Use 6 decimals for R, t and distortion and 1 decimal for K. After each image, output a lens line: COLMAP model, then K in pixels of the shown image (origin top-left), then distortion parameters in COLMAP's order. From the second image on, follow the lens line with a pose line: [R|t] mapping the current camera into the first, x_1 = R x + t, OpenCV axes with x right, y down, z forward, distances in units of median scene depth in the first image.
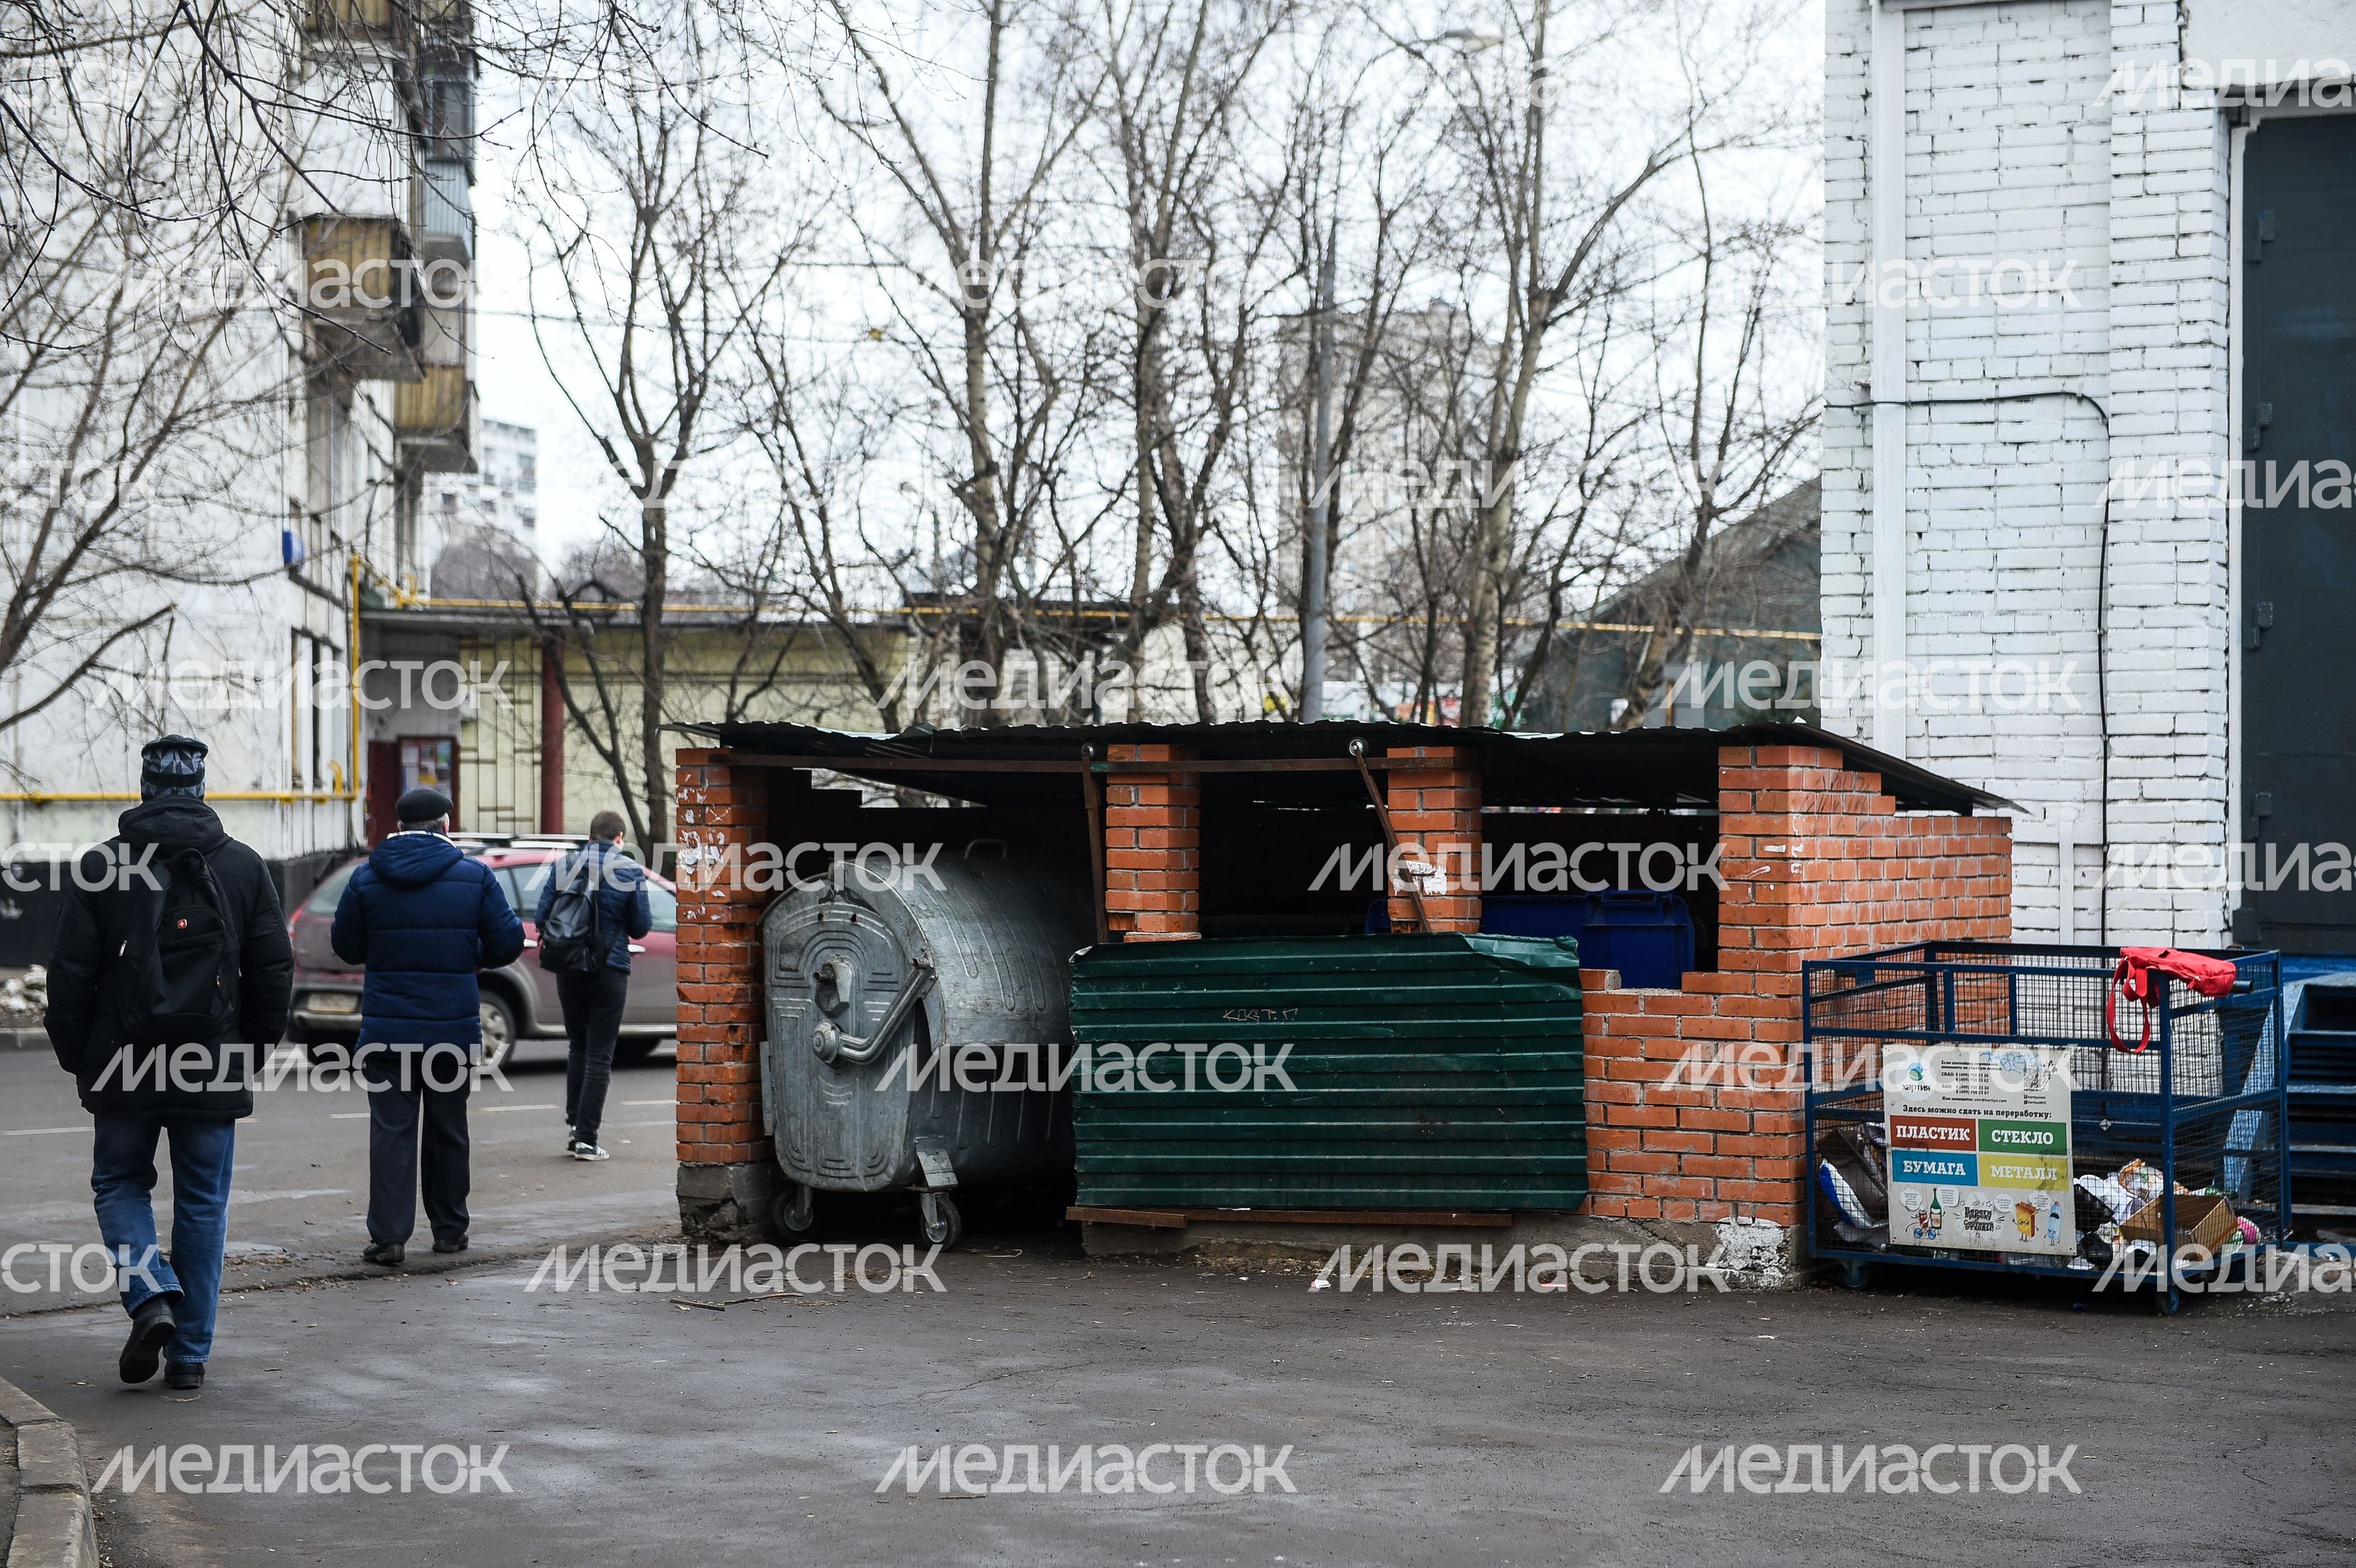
lens RADIAL K [[4682.0, 0, 1178.0], [0, 4682.0, 783.4], [0, 0, 1]] dist [-0.010237, 0.000000]
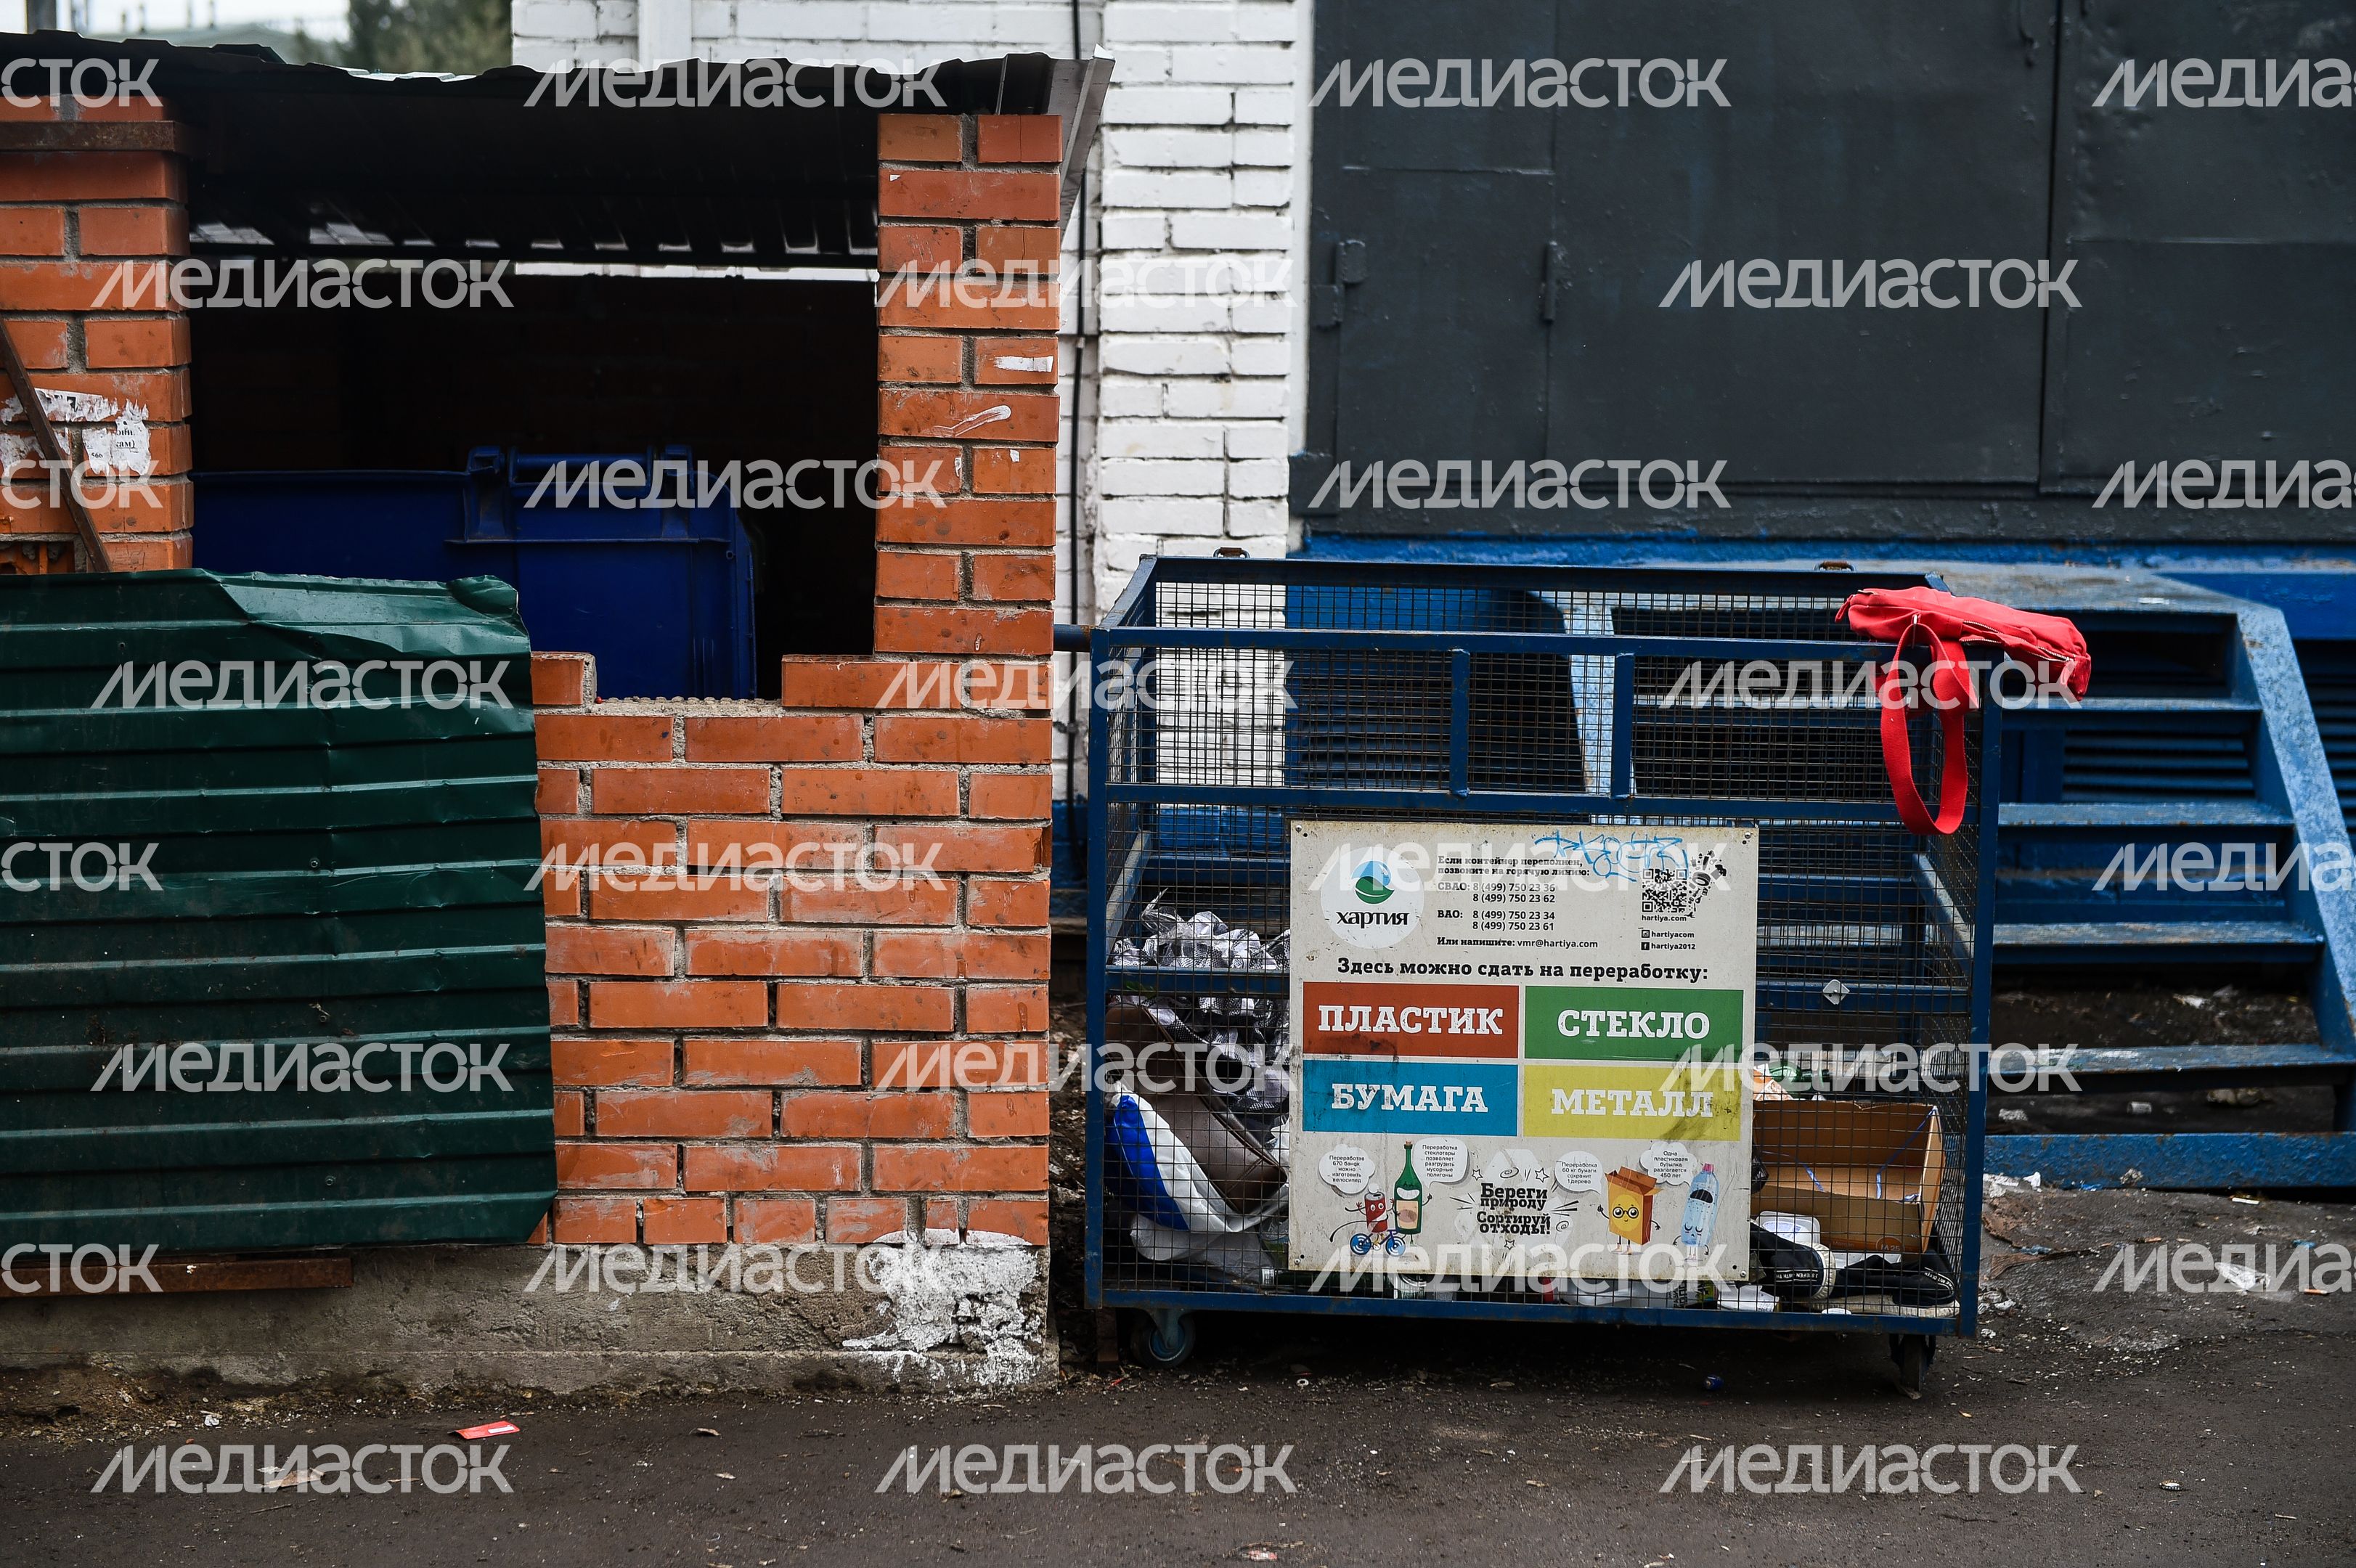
lens RADIAL K [[4682.0, 0, 1177.9], [0, 4682.0, 785.8], [0, 0, 1]] dist [-0.010237, 0.000000]
pose [[0.848844, -0.052098, 0.526069, -0.084776], [-0.010202, 0.993332, 0.114834, 0.003206], [-0.528544, -0.102844, 0.842653, 0.643143]]
